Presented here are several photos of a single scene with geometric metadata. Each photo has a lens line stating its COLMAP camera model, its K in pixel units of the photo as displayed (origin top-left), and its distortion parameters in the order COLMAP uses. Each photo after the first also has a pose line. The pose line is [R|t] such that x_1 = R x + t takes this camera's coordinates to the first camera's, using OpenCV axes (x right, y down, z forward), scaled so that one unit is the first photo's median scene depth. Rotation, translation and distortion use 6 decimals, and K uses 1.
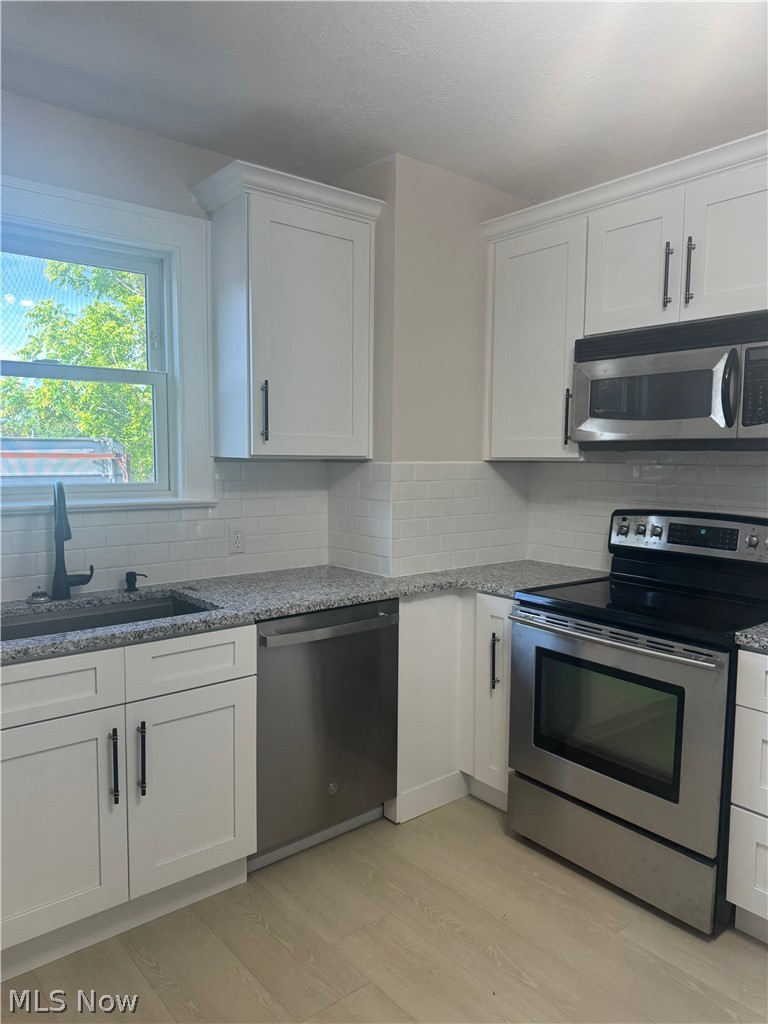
lens RADIAL K [[720.0, 0, 378.9], [0, 720.0, 516.3], [0, 0, 1]] dist [0.058996, -0.070587]
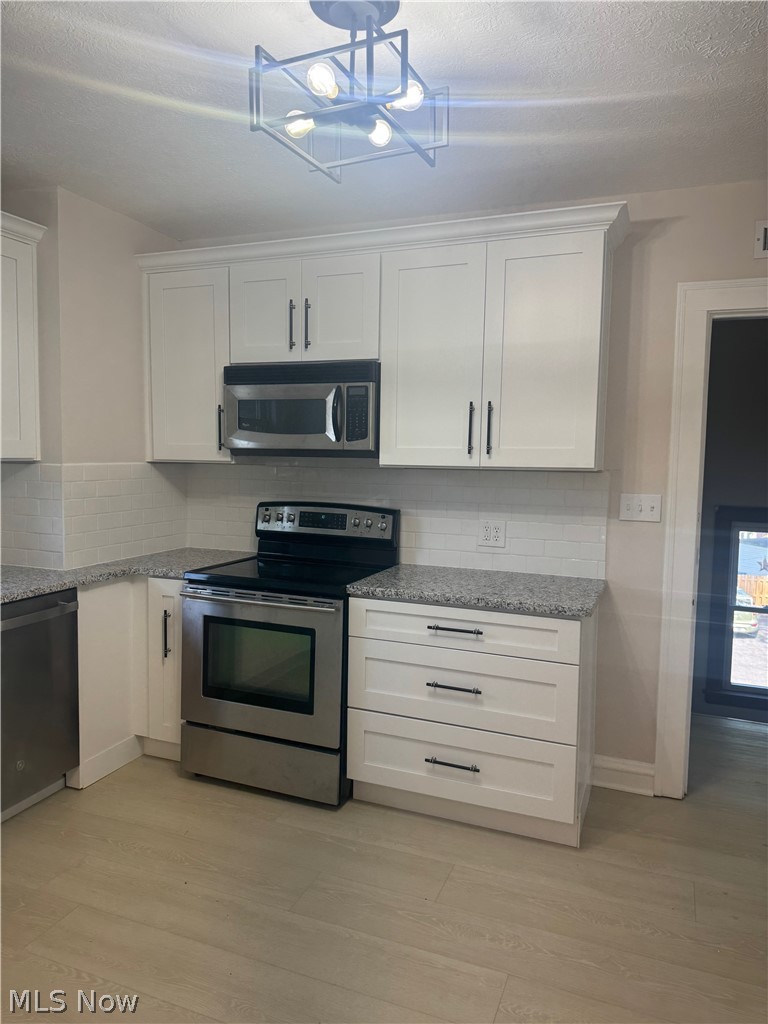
lens RADIAL K [[720.0, 0, 384.0], [0, 720.0, 508.3], [0, 0, 1]] dist [0.058996, -0.070587]
pose [[0.872387, -0.032530, 0.487732, -0.109685], [0.032894, 0.999428, 0.007824, -0.001545], [-0.487708, 0.009218, 0.872958, -0.227023]]
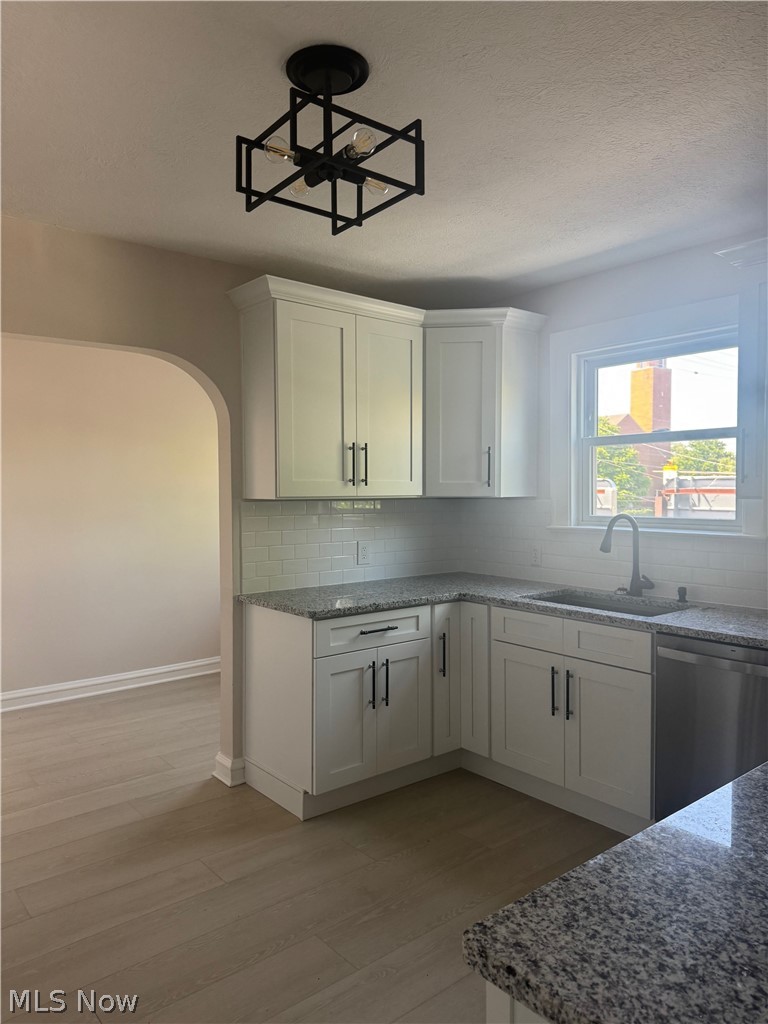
lens RADIAL K [[720.0, 0, 384.9], [0, 720.0, 511.9], [0, 0, 1]] dist [0.058996, -0.070587]
pose [[0.014508, 0.029626, -0.999456, 0.979718], [-0.090287, 0.995517, 0.028199, -0.047367], [0.995810, 0.089829, 0.017118, 0.463916]]
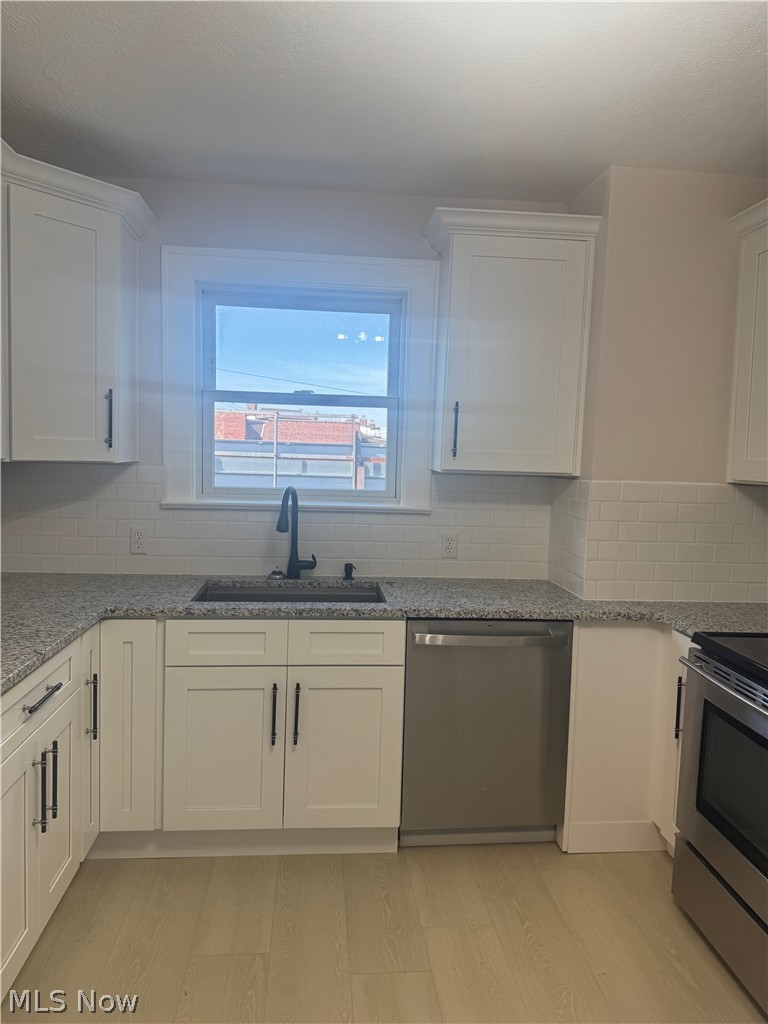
lens RADIAL K [[720.0, 0, 382.6], [0, 720.0, 504.6], [0, 0, 1]] dist [0.058996, -0.070587]
pose [[0.829206, 0.060684, -0.555640, 0.375694], [-0.075640, 0.997127, -0.003980, -0.020758], [0.553802, 0.045329, 0.831414, 0.040700]]
